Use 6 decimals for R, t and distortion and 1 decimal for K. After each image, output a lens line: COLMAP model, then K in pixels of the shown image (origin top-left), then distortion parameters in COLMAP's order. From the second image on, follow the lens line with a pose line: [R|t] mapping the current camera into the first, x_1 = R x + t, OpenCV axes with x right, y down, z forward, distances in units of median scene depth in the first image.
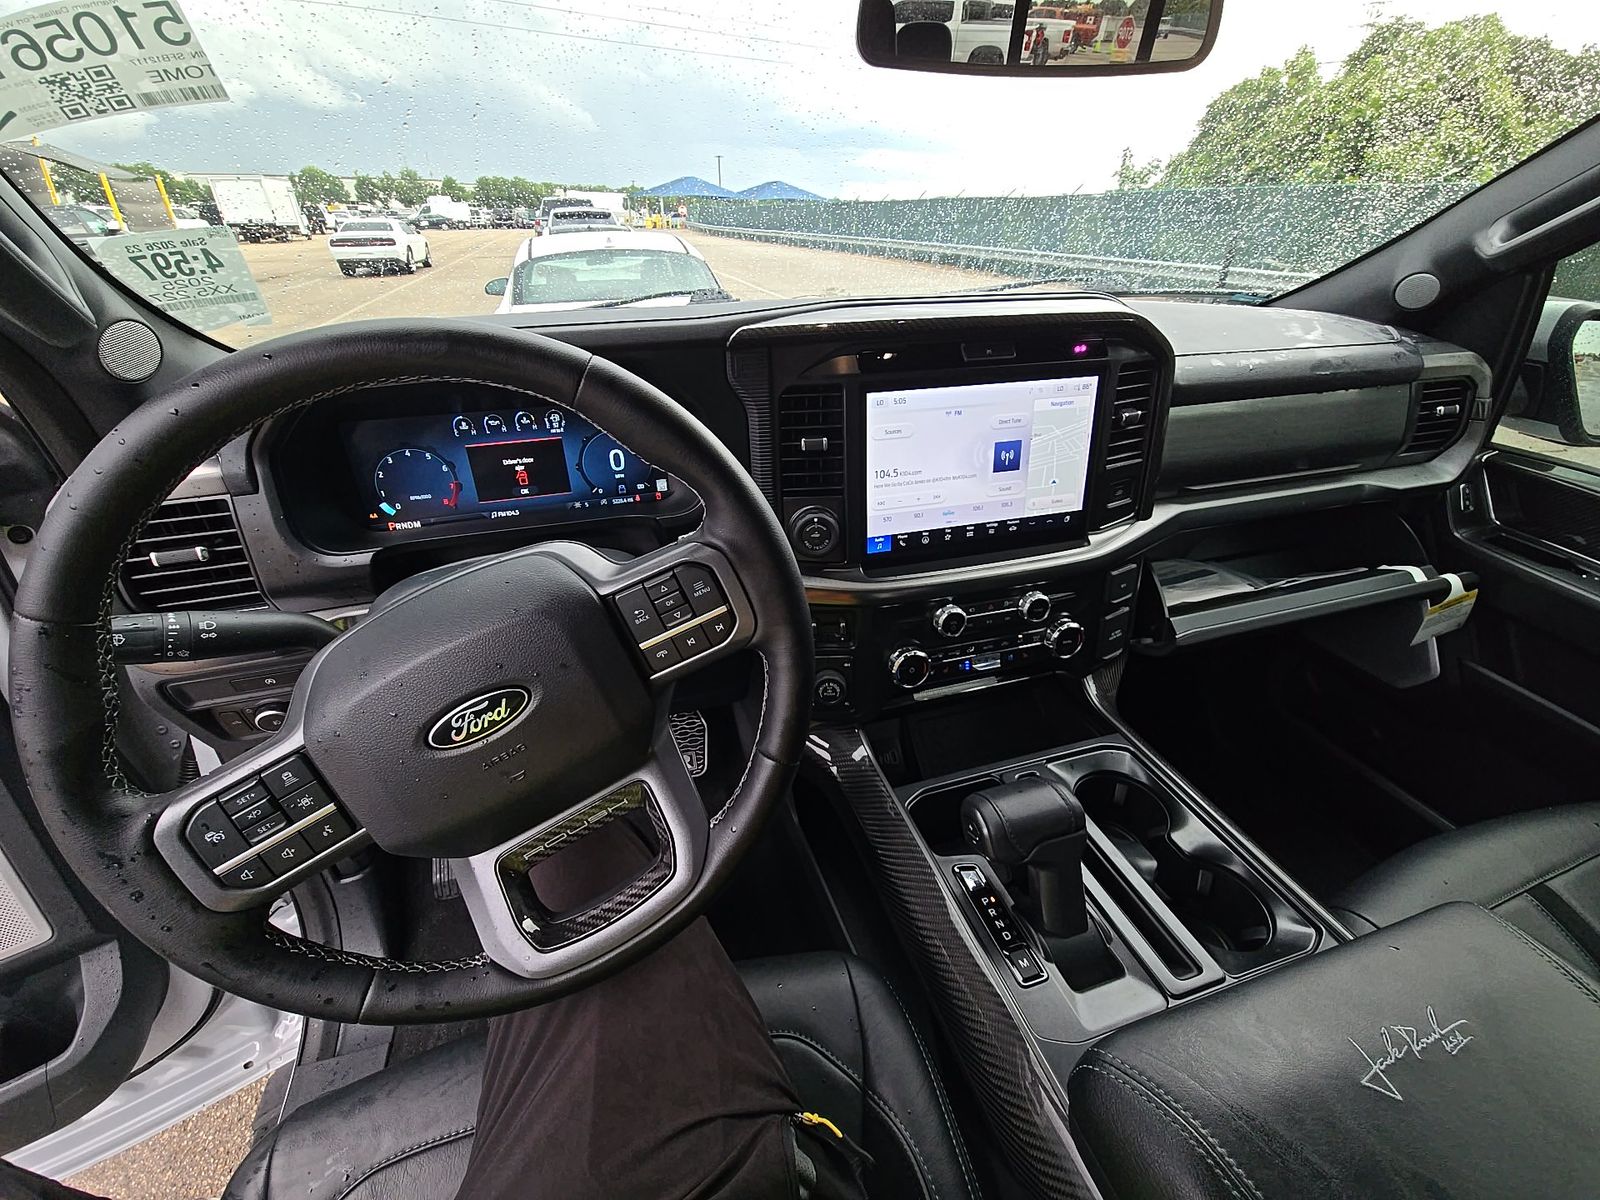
lens RADIAL K [[646.7, 0, 795.0], [0, 646.7, 588.0], [0, 0, 1]] dist [0.014603, -0.011776]
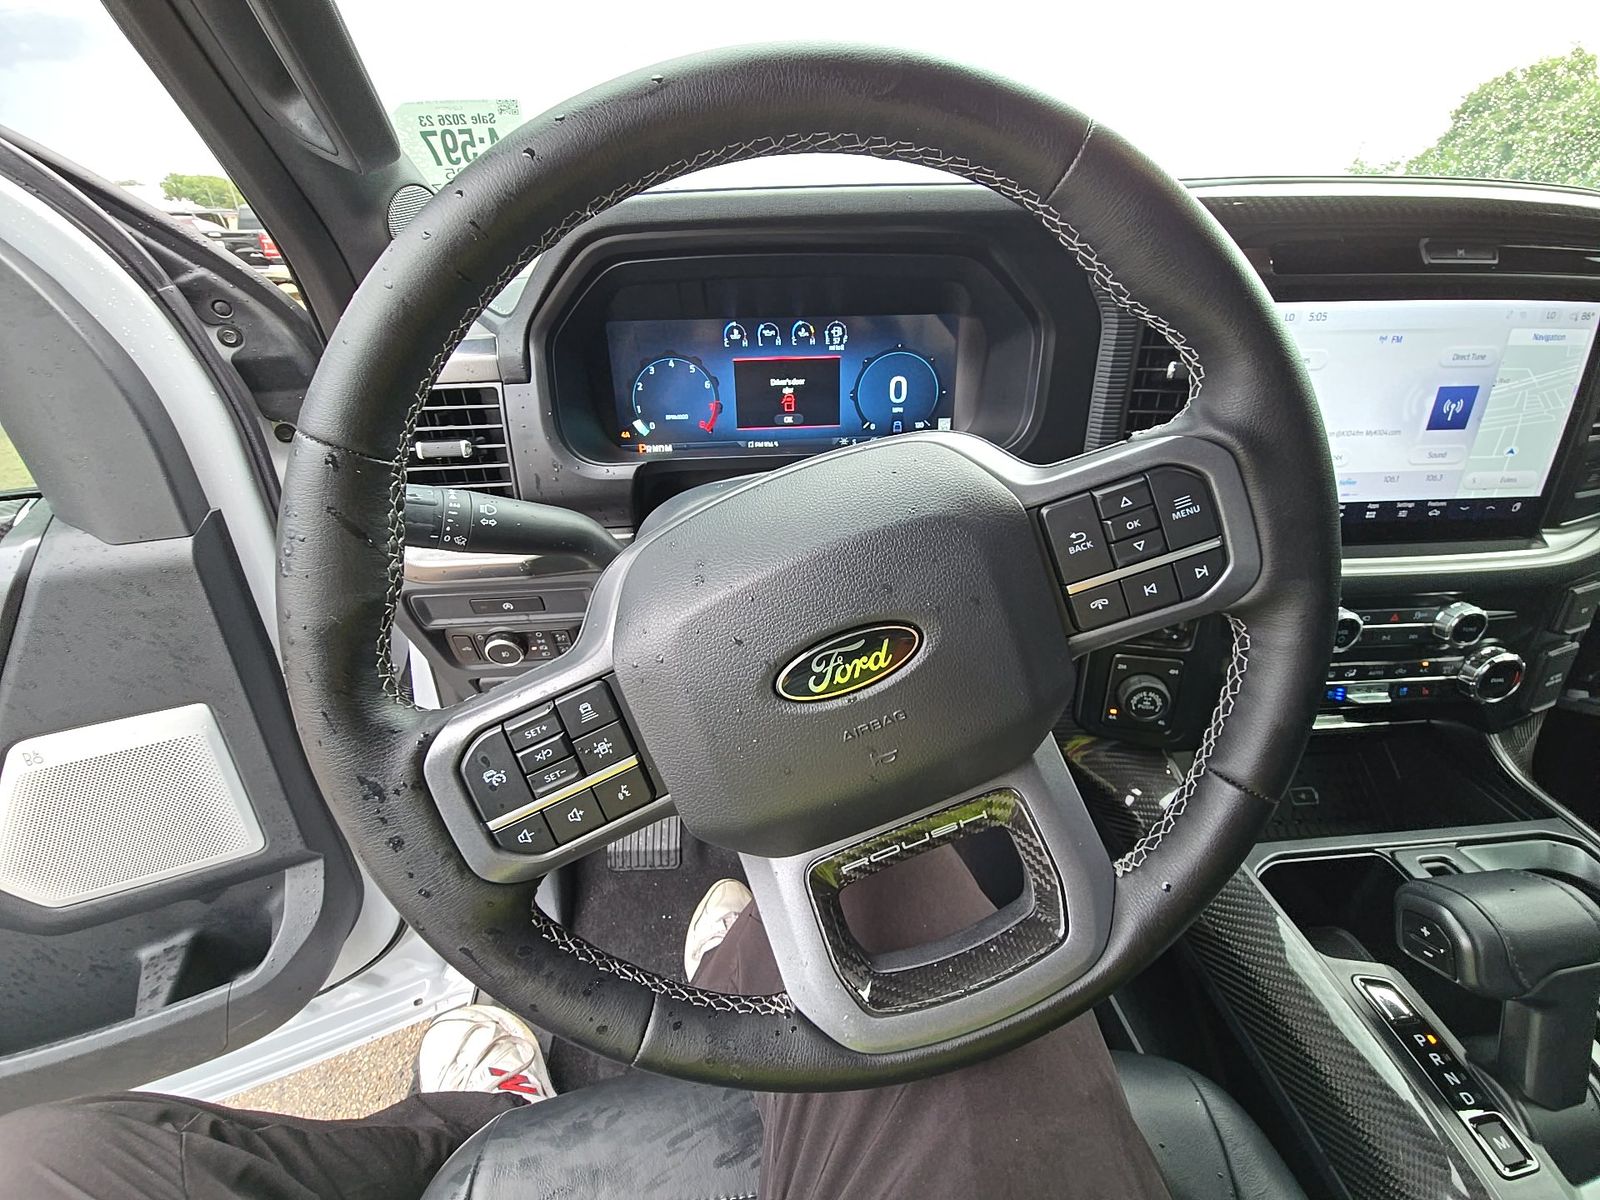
lens RADIAL K [[654.7, 0, 798.7], [0, 654.7, 587.1], [0, 0, 1]] dist [-0.011842, 0.005048]
pose [[0.976885, 0.101332, -0.188220, -0.237715], [-0.103449, 0.994634, -0.001434, 0.073069], [0.187065, 0.020872, 0.982126, 0.182338]]
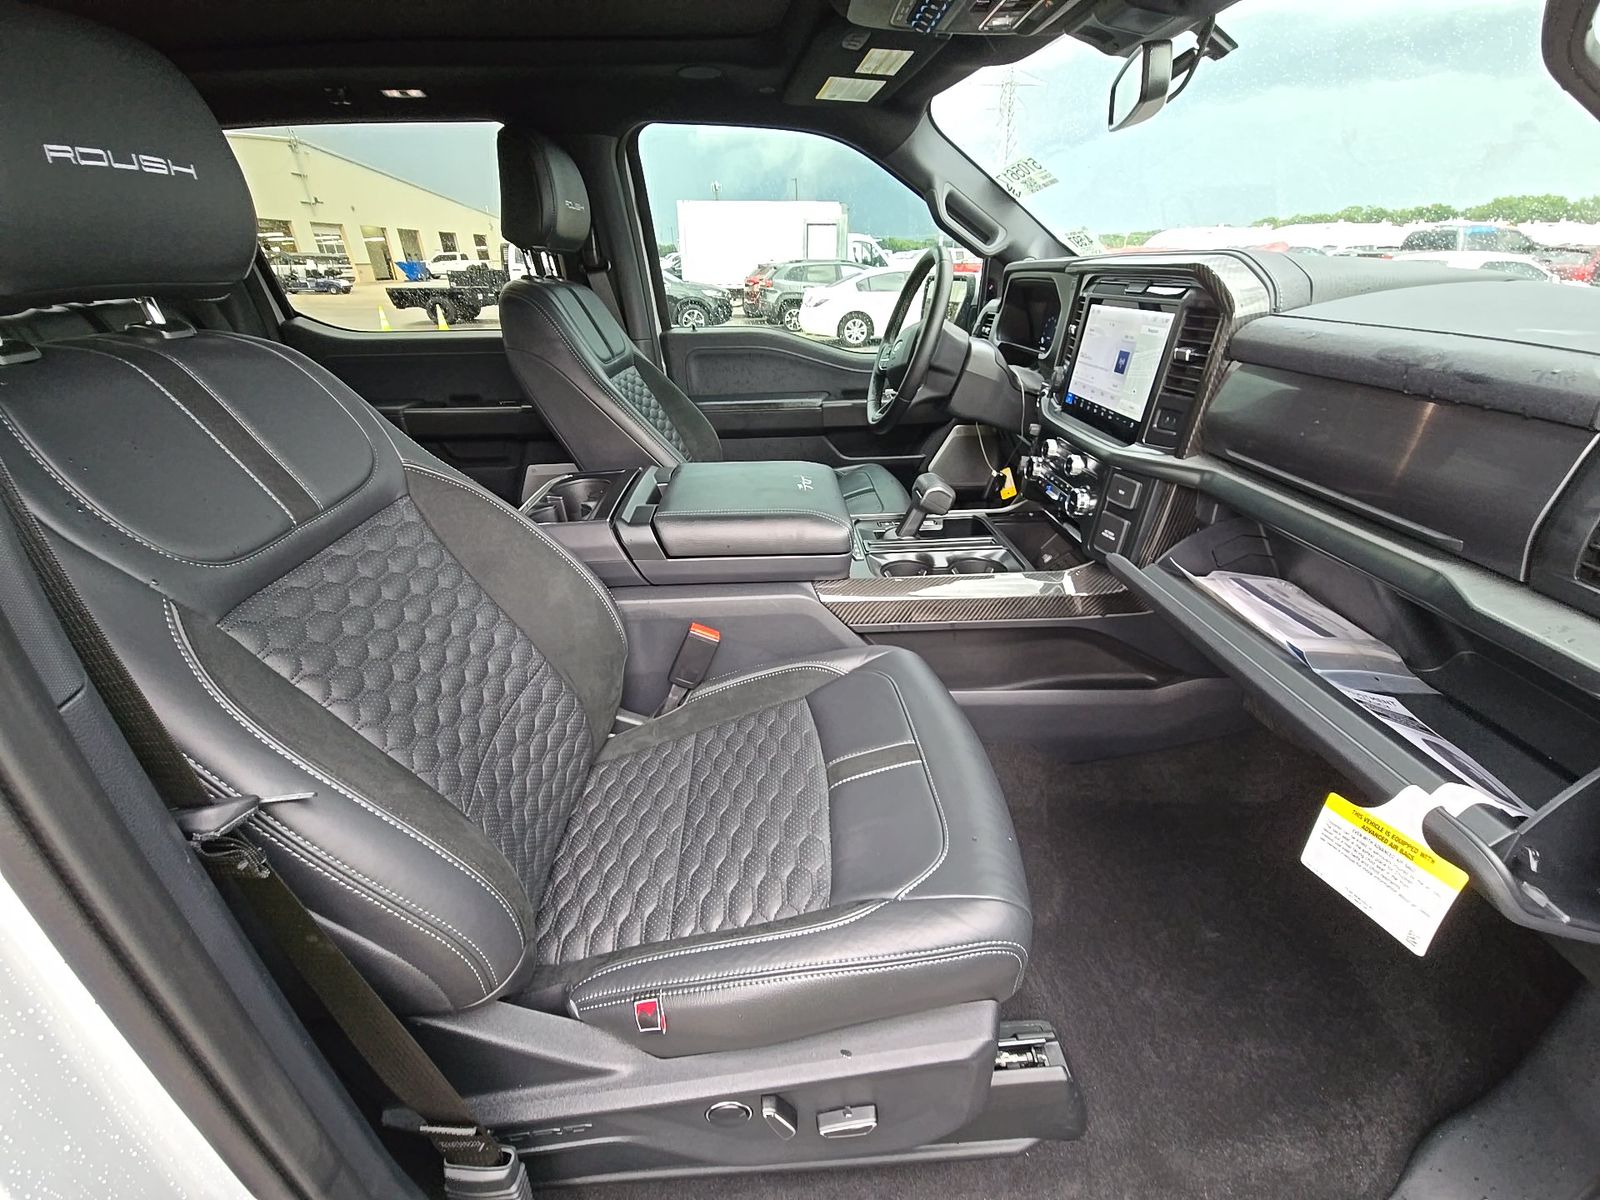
lens RADIAL K [[646.7, 0, 795.0], [0, 646.7, 588.0], [0, 0, 1]] dist [0.014603, -0.011776]
pose [[-0.242391, 0.441517, -0.863892, 2.176395], [-0.459302, 0.732115, 0.503040, -0.247600], [0.854569, 0.518720, 0.025332, 0.643022]]
